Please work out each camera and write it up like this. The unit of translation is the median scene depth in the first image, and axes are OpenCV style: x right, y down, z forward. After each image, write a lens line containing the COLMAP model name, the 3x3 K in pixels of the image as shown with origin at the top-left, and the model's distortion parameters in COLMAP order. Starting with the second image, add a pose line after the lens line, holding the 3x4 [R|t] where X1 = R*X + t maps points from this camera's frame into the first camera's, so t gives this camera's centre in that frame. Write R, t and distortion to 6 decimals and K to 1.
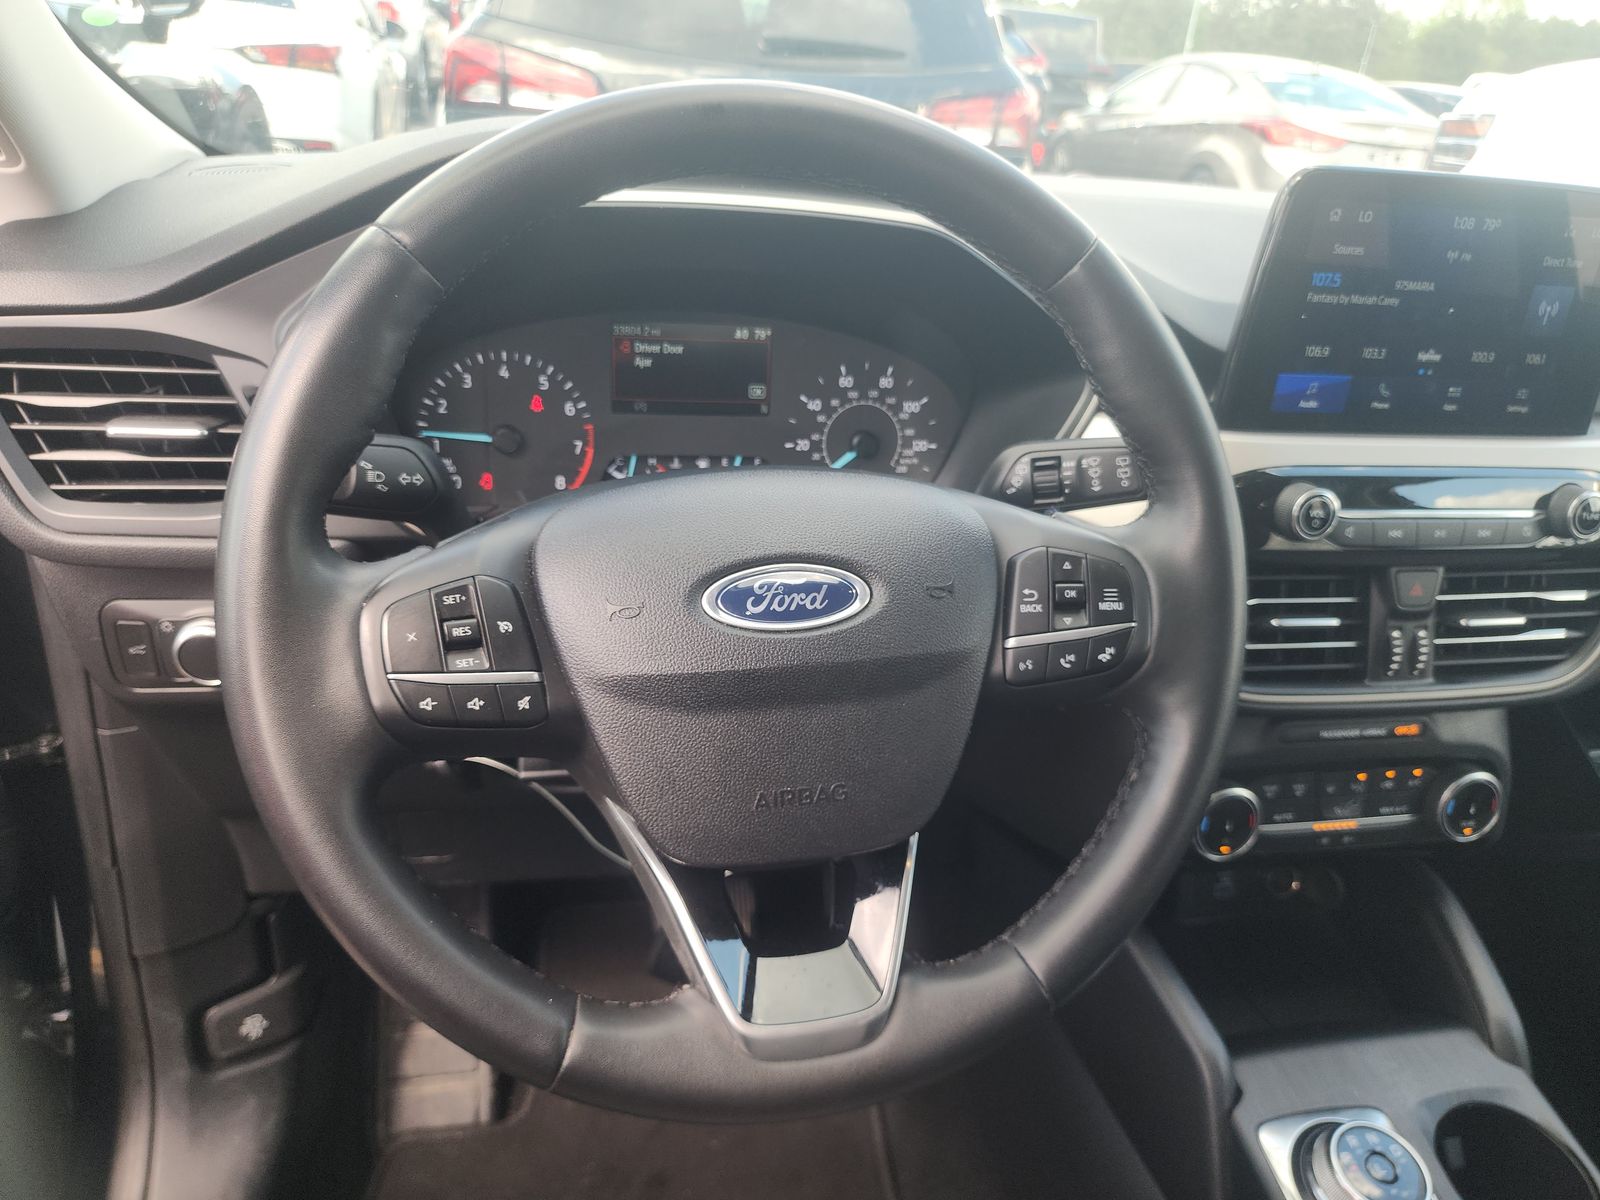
lens RADIAL K [[1061.5, 0, 797.0], [0, 1061.5, 607.3], [0, 0, 1]] dist [0.001410, -0.008528]
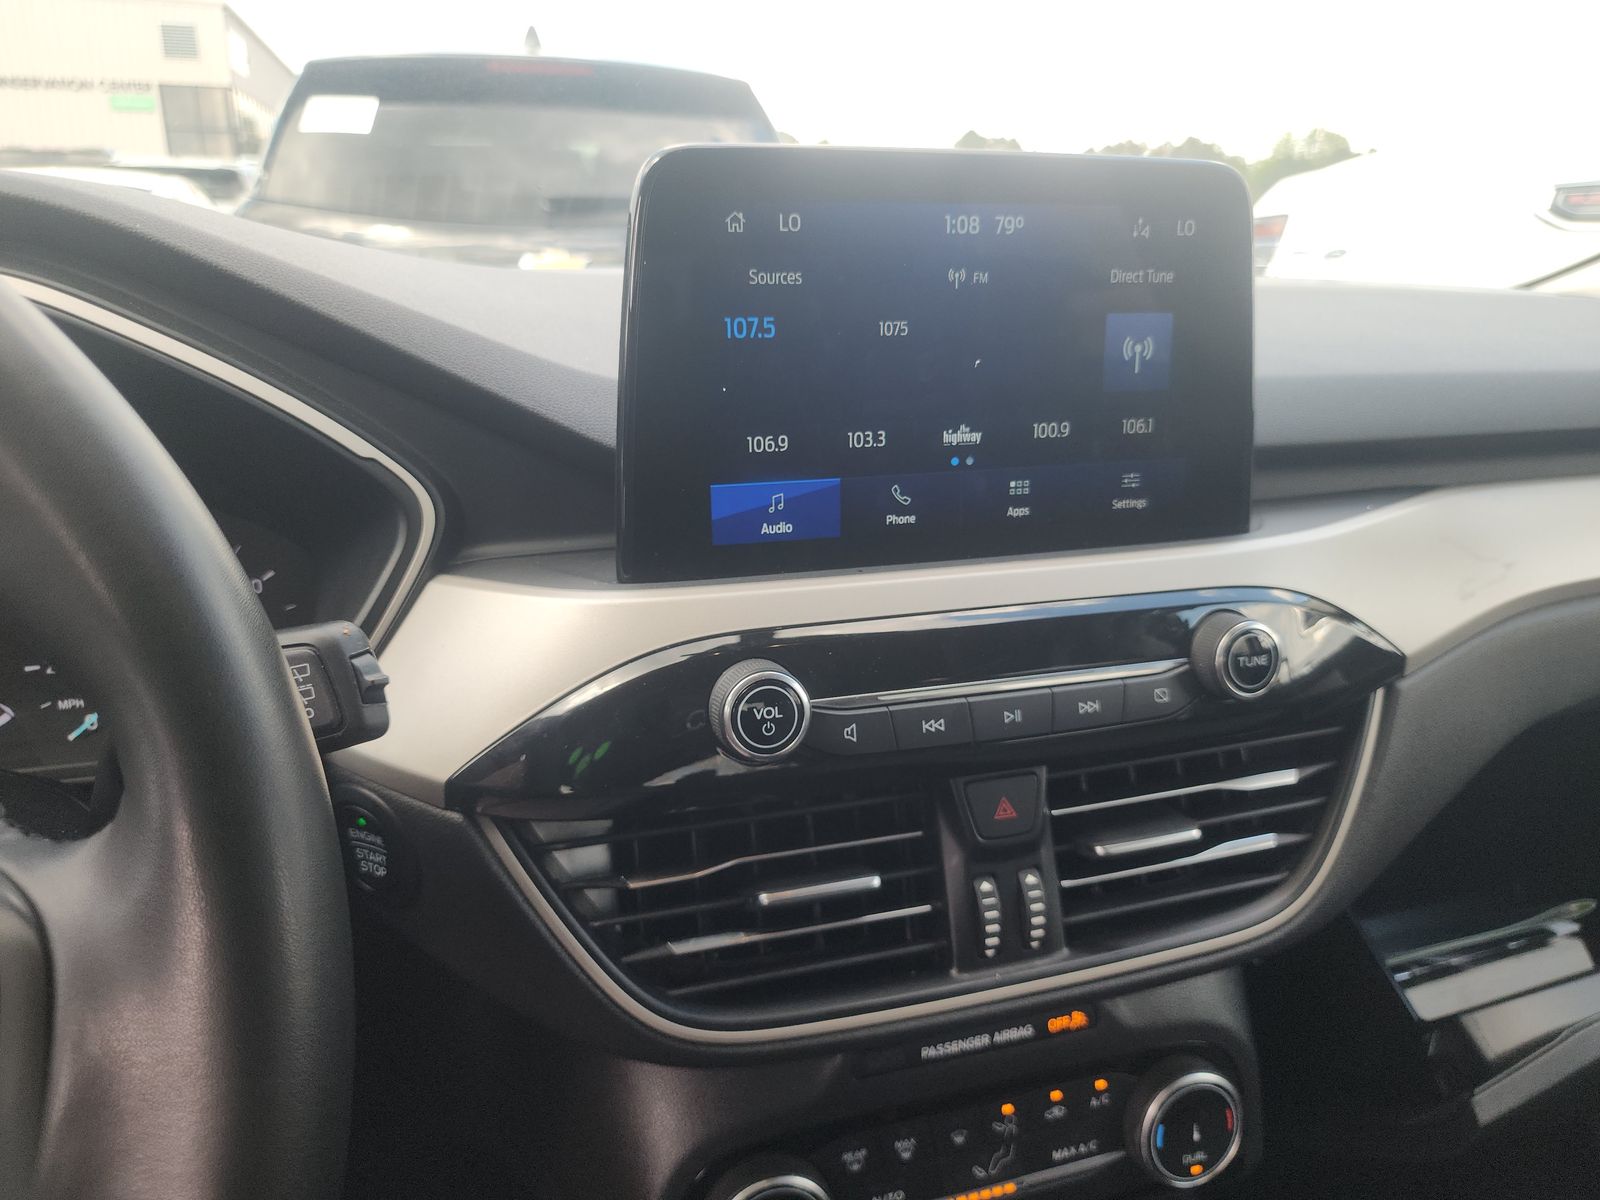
lens RADIAL K [[1061.5, 0, 848.9], [0, 1061.5, 616.9], [0, 0, 1]] dist [0.001410, -0.008528]
pose [[0.991140, -0.103074, 0.083765, 0.482970], [0.113617, 0.984611, -0.132788, -0.057621], [-0.068789, 0.141128, 0.987599, 0.414001]]
